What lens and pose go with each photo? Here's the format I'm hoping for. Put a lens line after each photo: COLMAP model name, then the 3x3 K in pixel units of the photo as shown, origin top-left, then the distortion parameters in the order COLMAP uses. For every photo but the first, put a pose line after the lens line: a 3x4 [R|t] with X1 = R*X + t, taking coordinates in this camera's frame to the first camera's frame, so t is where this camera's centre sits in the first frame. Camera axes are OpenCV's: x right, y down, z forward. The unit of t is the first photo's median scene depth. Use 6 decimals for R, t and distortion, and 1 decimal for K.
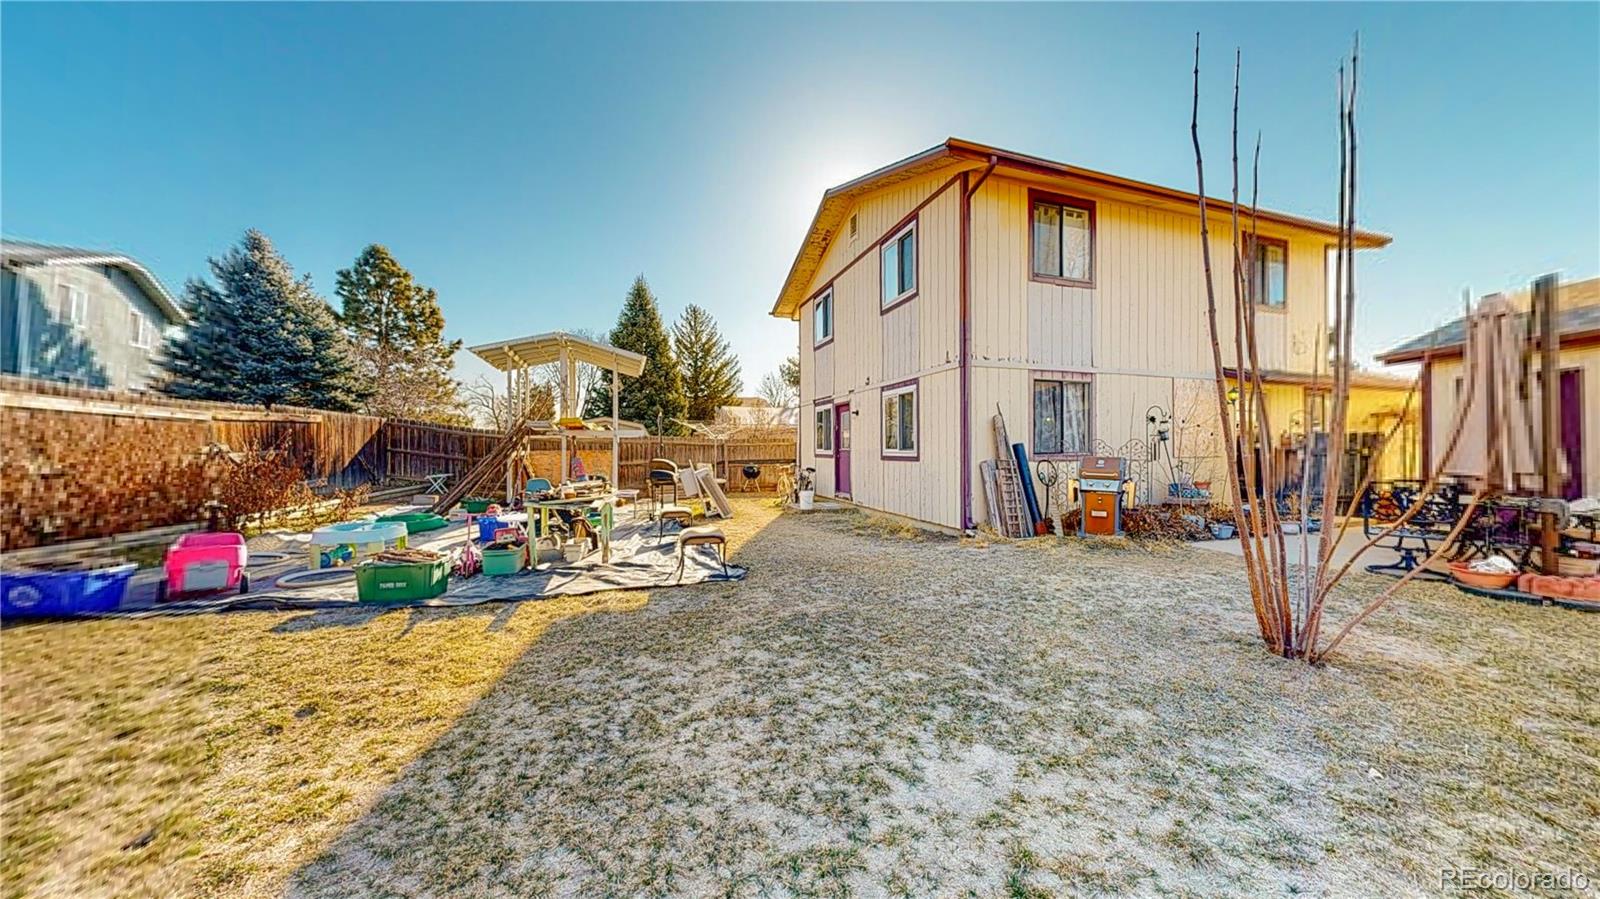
lens RADIAL K [[519.7, 0, 825.5], [0, 519.7, 444.8], [0, 0, 1]] dist [0.082456, 0.000005]
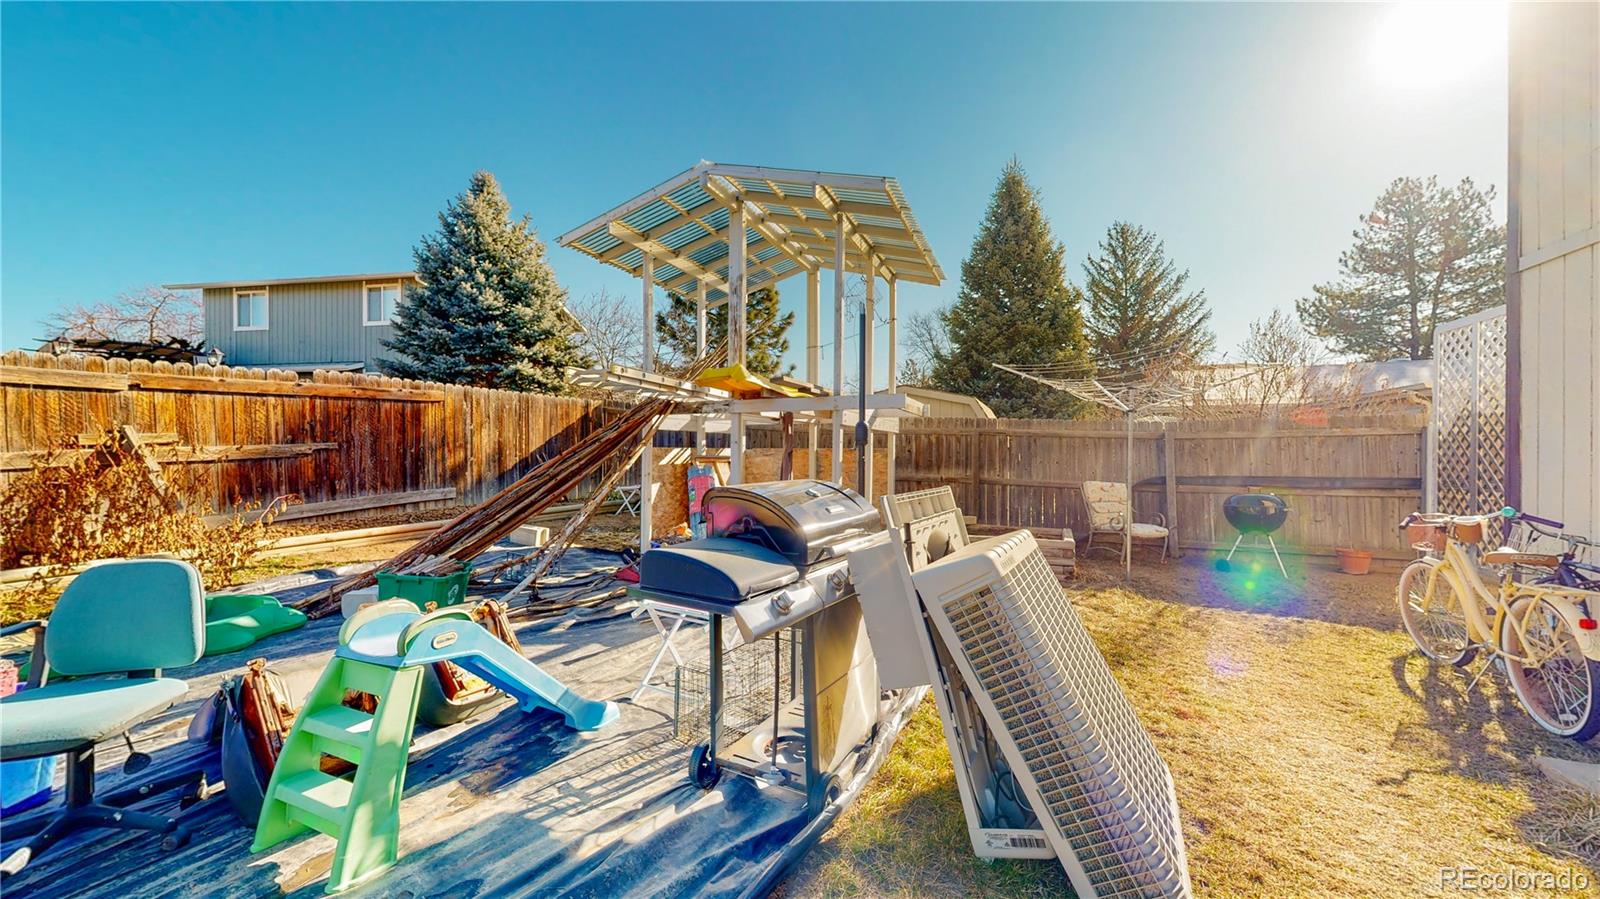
lens RADIAL K [[583.9, 0, 793.0], [0, 583.9, 451.9], [0, 0, 1]] dist [0.000055, -0.000025]
pose [[0.711072, 0.002663, -0.703115, -0.060926], [0.003774, 0.999964, 0.007603, 0.006311], [0.703109, -0.008060, 0.711036, 0.363348]]
